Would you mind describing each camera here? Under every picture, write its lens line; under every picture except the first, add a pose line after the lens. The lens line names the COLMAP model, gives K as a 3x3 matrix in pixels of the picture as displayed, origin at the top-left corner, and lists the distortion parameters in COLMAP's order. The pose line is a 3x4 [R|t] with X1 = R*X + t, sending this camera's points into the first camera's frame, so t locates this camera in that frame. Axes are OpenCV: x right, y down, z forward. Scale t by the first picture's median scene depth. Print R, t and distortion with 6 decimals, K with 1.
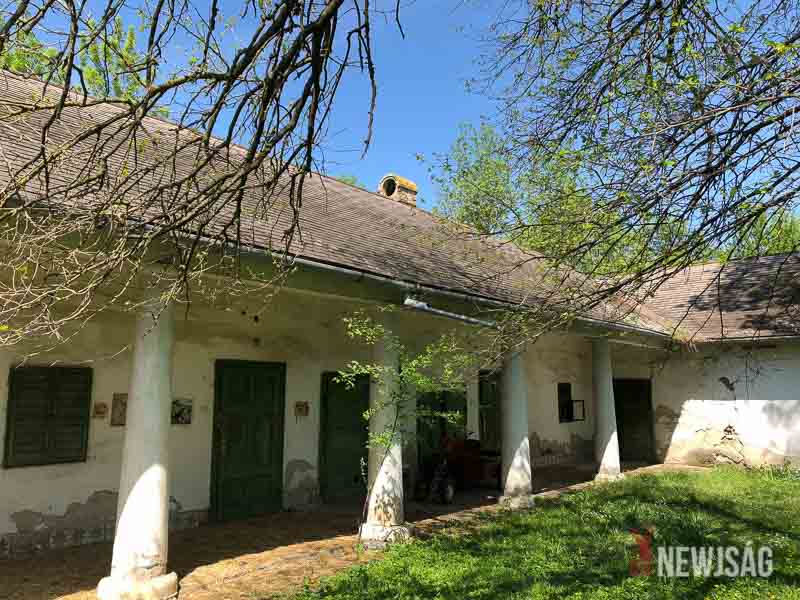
lens RADIAL K [[661.5, 0, 400.0], [0, 661.5, 300.0], [0, 0, 1]] dist [0.005428, 0.001331]
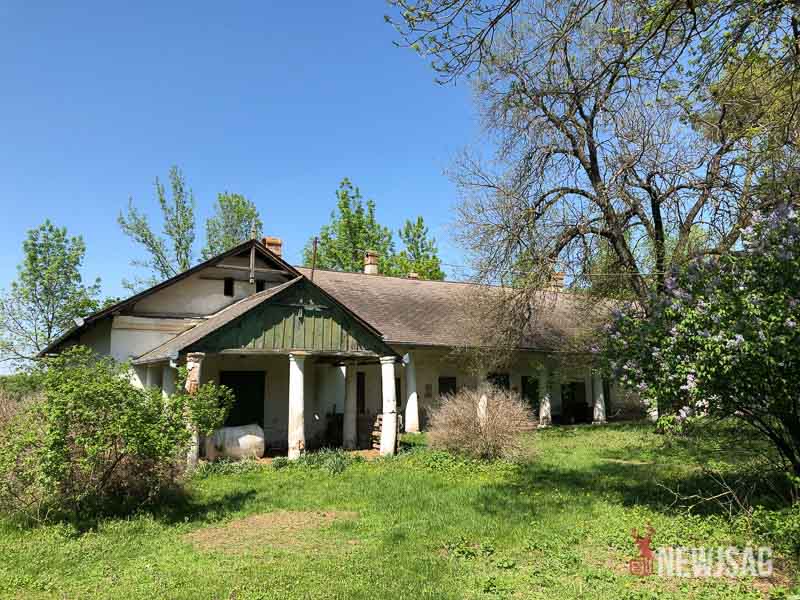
lens RADIAL K [[650.2, 0, 400.0], [0, 650.2, 300.0], [0, 0, 1]] dist [0.095592, -0.160289]
pose [[0.961257, -0.048599, -0.271337, 0.185371], [0.051832, 0.998644, 0.004757, -0.305187], [0.270738, -0.018637, 0.962473, -2.165652]]
